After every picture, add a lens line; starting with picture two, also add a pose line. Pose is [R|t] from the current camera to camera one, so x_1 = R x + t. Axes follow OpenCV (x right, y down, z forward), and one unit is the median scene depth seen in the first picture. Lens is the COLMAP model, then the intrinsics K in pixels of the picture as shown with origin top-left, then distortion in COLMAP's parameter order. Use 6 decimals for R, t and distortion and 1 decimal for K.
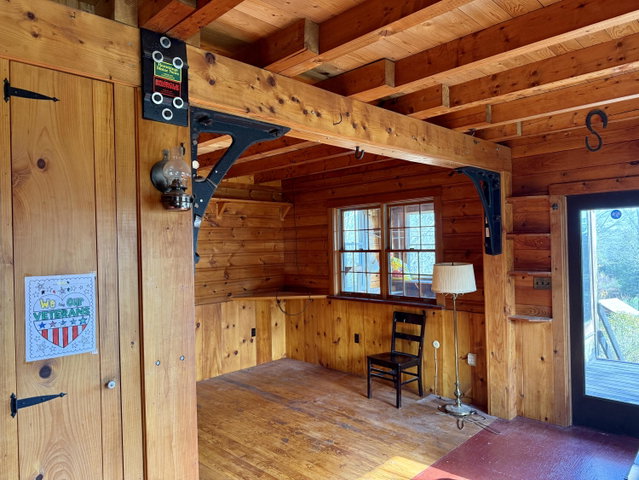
lens RADIAL K [[449.6, 0, 329.3], [0, 449.6, 241.7], [0, 0, 1]] dist [0.061467, -0.080424]
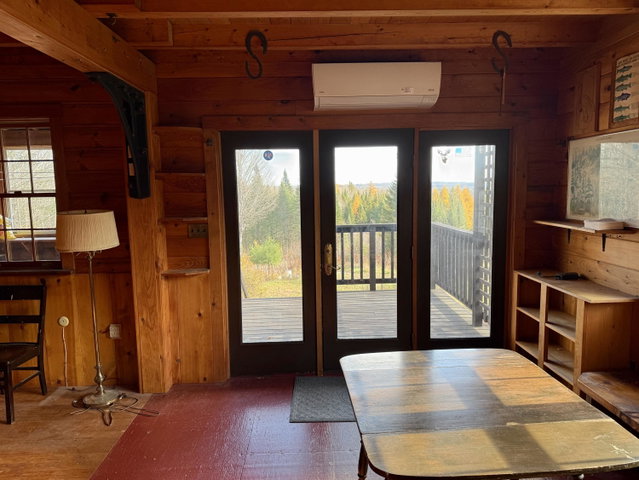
lens RADIAL K [[449.6, 0, 318.9], [0, 449.6, 238.9], [0, 0, 1]] dist [0.061467, -0.080424]
pose [[0.709676, -0.069819, 0.701060, 0.021299], [-0.000950, 0.994982, 0.100053, 0.018730], [-0.704528, -0.071671, 0.706048, 0.202370]]
